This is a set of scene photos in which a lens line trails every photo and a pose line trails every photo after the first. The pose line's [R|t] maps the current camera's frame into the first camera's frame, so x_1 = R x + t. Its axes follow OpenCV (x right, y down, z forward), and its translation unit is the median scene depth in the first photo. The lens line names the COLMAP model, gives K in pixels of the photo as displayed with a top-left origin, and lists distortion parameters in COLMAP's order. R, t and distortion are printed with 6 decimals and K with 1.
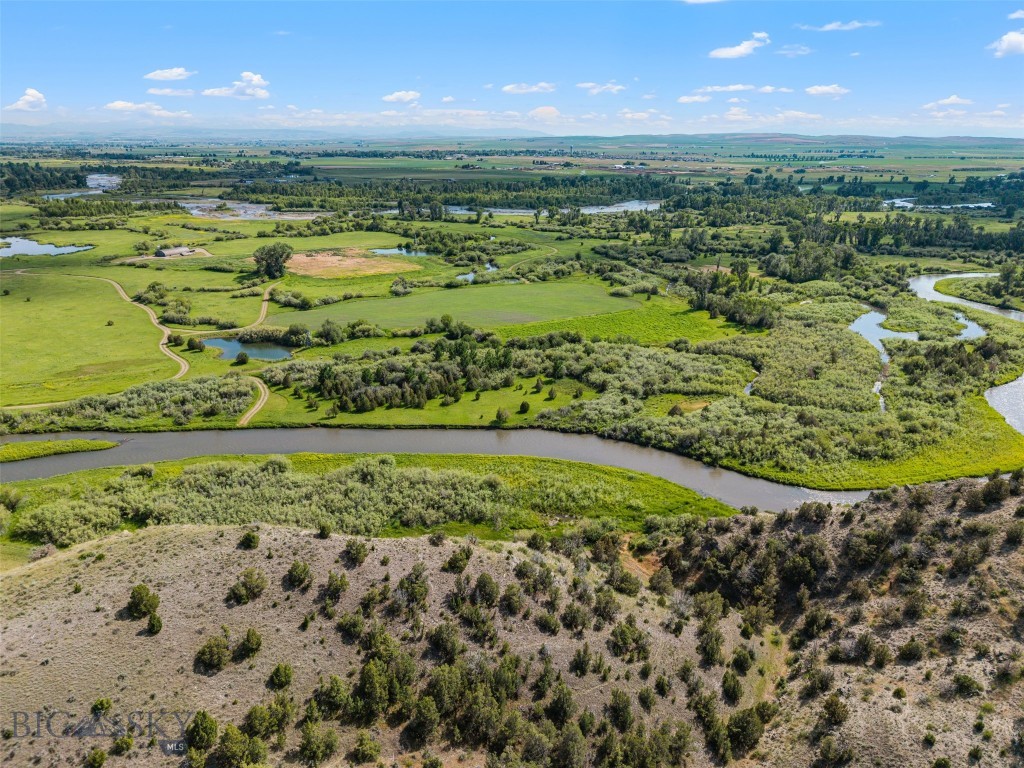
lens RADIAL K [[704.0, 0, 511.3], [0, 704.0, 355.6], [0, 0, 1]] dist [0.035966, -0.042066]
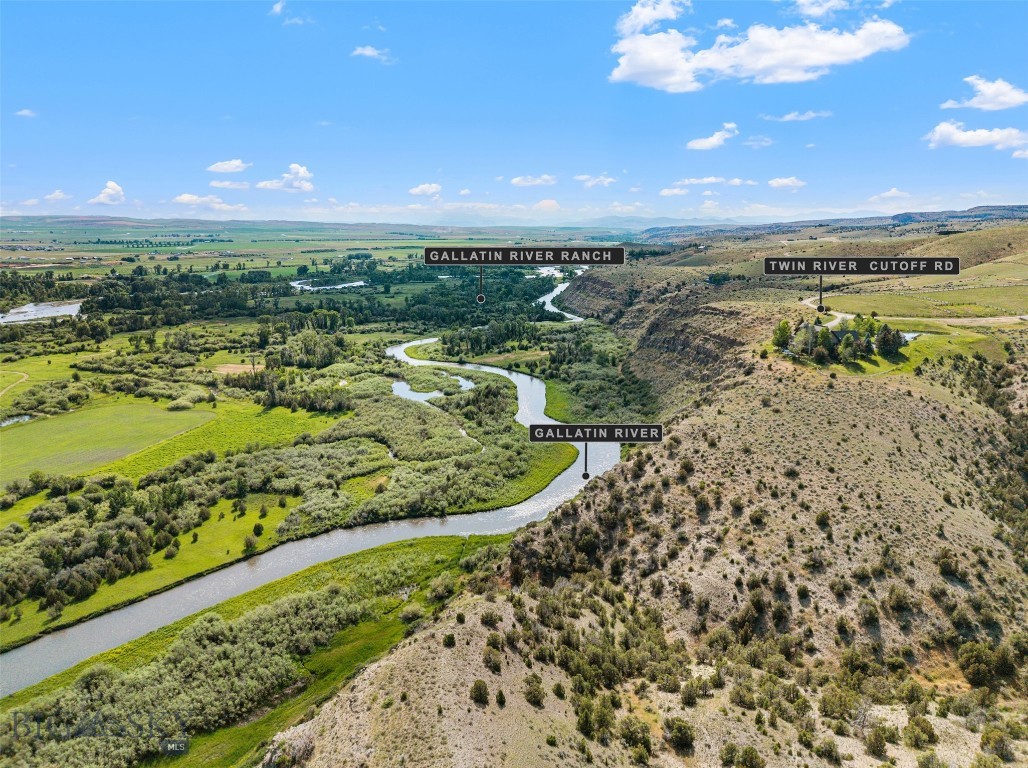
lens RADIAL K [[706.8, 0, 513.3], [0, 706.8, 355.5], [0, 0, 1]] dist [0.035966, -0.042066]
pose [[0.632030, -0.147702, 0.760738, -0.593661], [0.226509, 0.974009, 0.000923, -0.108417], [-0.741101, 0.171731, 0.649059, -0.009140]]
